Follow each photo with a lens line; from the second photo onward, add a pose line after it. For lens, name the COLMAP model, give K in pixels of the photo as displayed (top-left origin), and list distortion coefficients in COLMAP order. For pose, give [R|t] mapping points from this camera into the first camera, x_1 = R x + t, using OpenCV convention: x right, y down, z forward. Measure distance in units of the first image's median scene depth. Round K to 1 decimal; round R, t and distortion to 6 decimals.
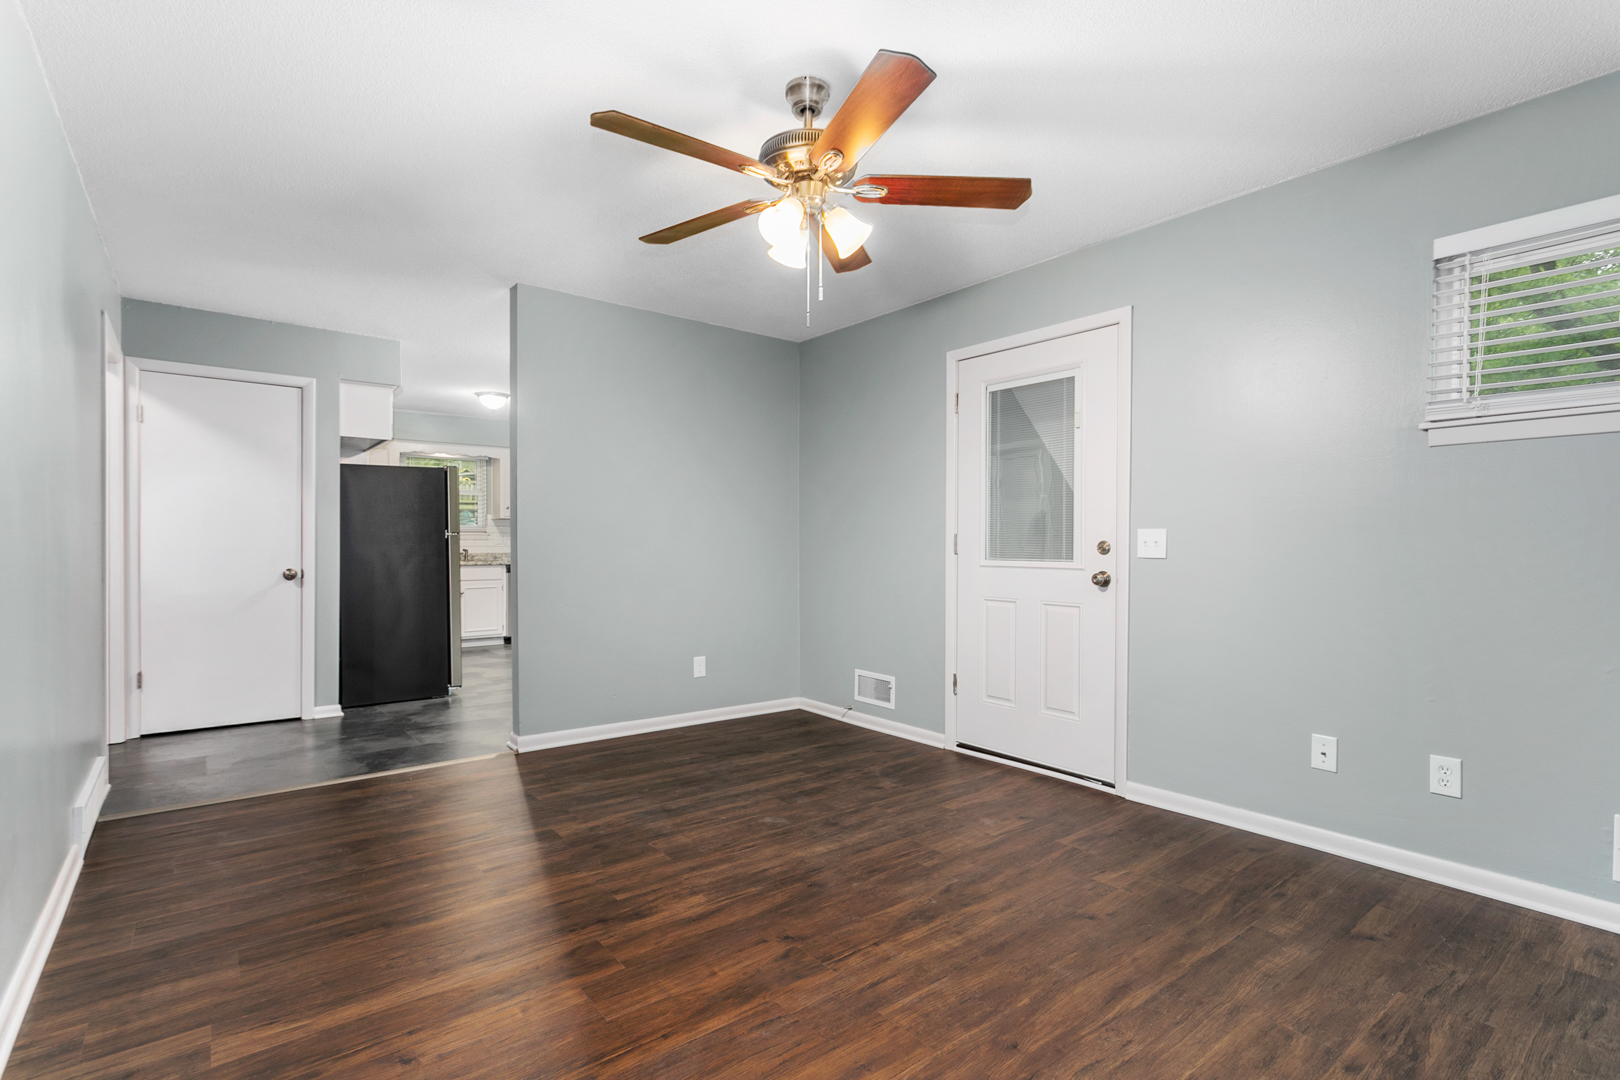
lens RADIAL K [[772.3, 0, 802.7], [0, 772.3, 546.8], [0, 0, 1]] dist [-0.000457, 0.000498]
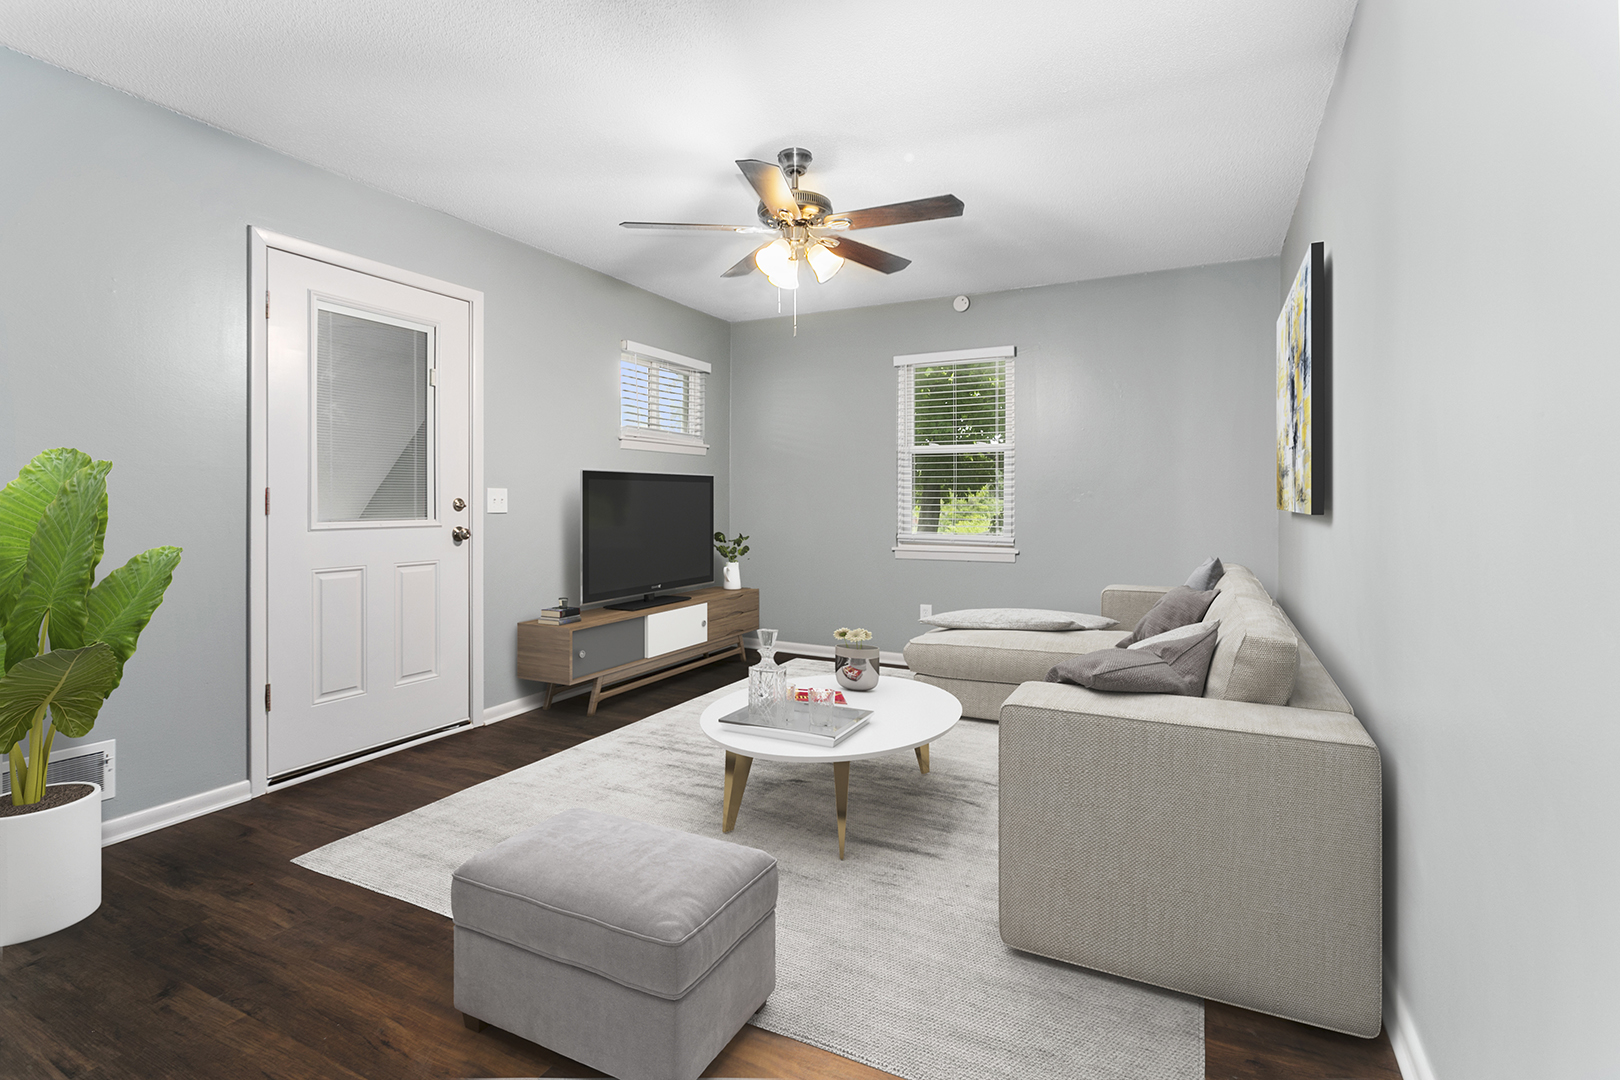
lens RADIAL K [[772.3, 0, 804.5], [0, 772.3, 499.9], [0, 0, 1]] dist [-0.000457, 0.000498]
pose [[-0.419757, -0.000203, 0.907636, -1.077505], [0.004334, 0.999988, 0.002228, -0.008299], [-0.907626, 0.004869, -0.419751, 1.393493]]
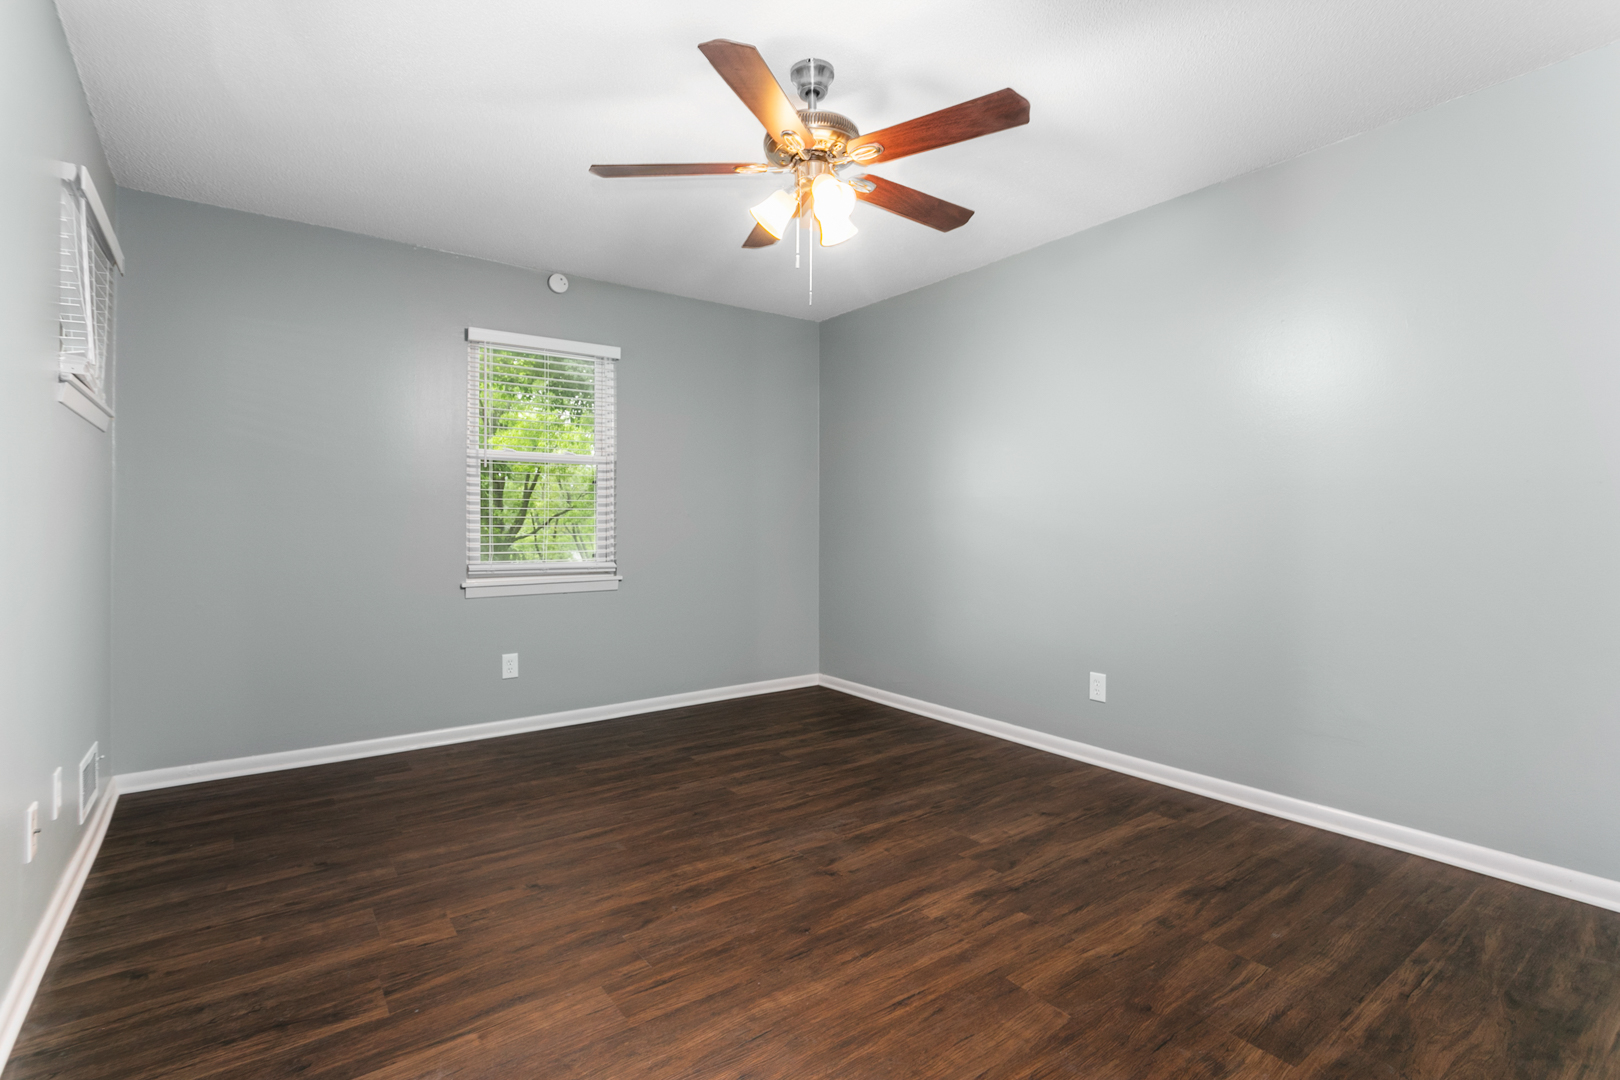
lens RADIAL K [[772.3, 0, 806.7], [0, 772.3, 512.9], [0, 0, 1]] dist [-0.000457, 0.000498]
pose [[-0.999543, -0.000368, 0.030210, -0.014950], [-0.000630, 0.999962, -0.008657, -0.002739], [-0.030206, -0.008672, -0.999506, 1.816484]]
